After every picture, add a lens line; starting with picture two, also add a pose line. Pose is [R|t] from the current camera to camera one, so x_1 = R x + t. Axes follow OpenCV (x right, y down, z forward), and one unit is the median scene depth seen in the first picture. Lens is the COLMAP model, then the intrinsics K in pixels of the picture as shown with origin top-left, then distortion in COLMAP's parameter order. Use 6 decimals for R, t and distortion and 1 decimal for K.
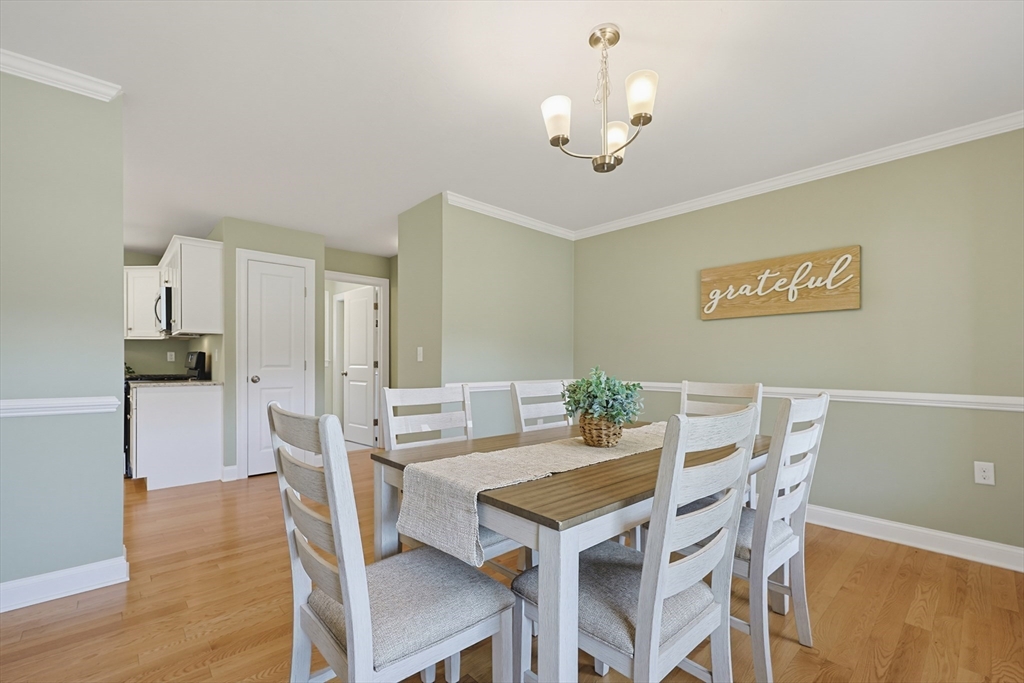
lens RADIAL K [[441.6, 0, 512.0], [0, 441.6, 341.5], [0, 0, 1]] dist [0.000353, 0.000129]
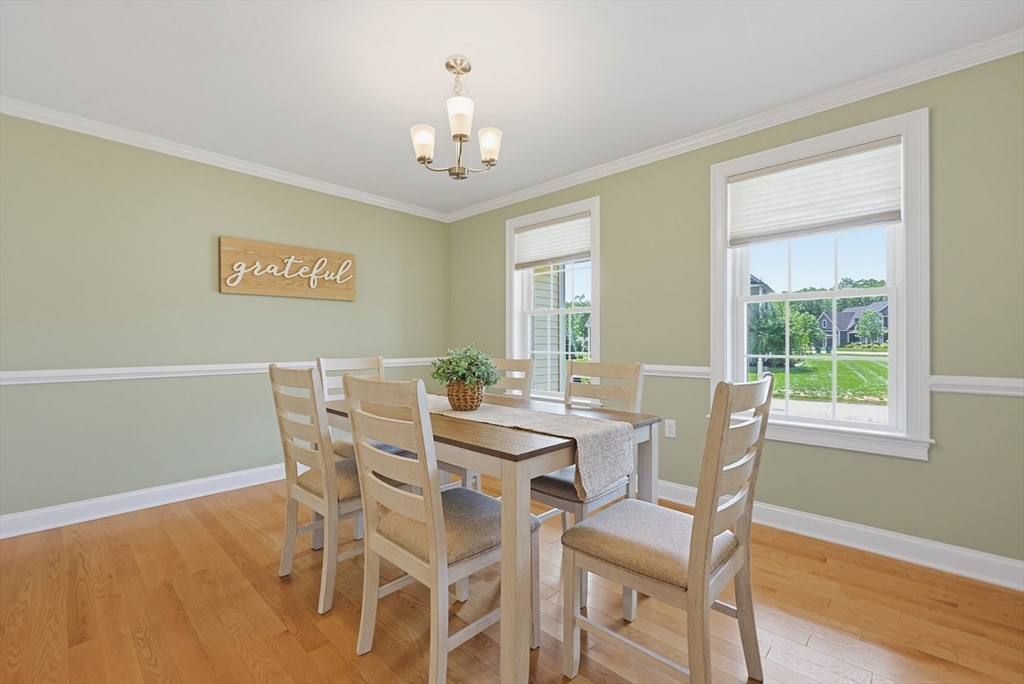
lens RADIAL K [[441.6, 0, 512.0], [0, 441.6, 342.0], [0, 0, 1]] dist [0.000353, 0.000129]
pose [[-0.061203, -0.003429, 0.998119, -0.572536], [-0.045063, 0.998984, 0.000669, 0.029312], [-0.997108, -0.044937, -0.061296, 0.514965]]
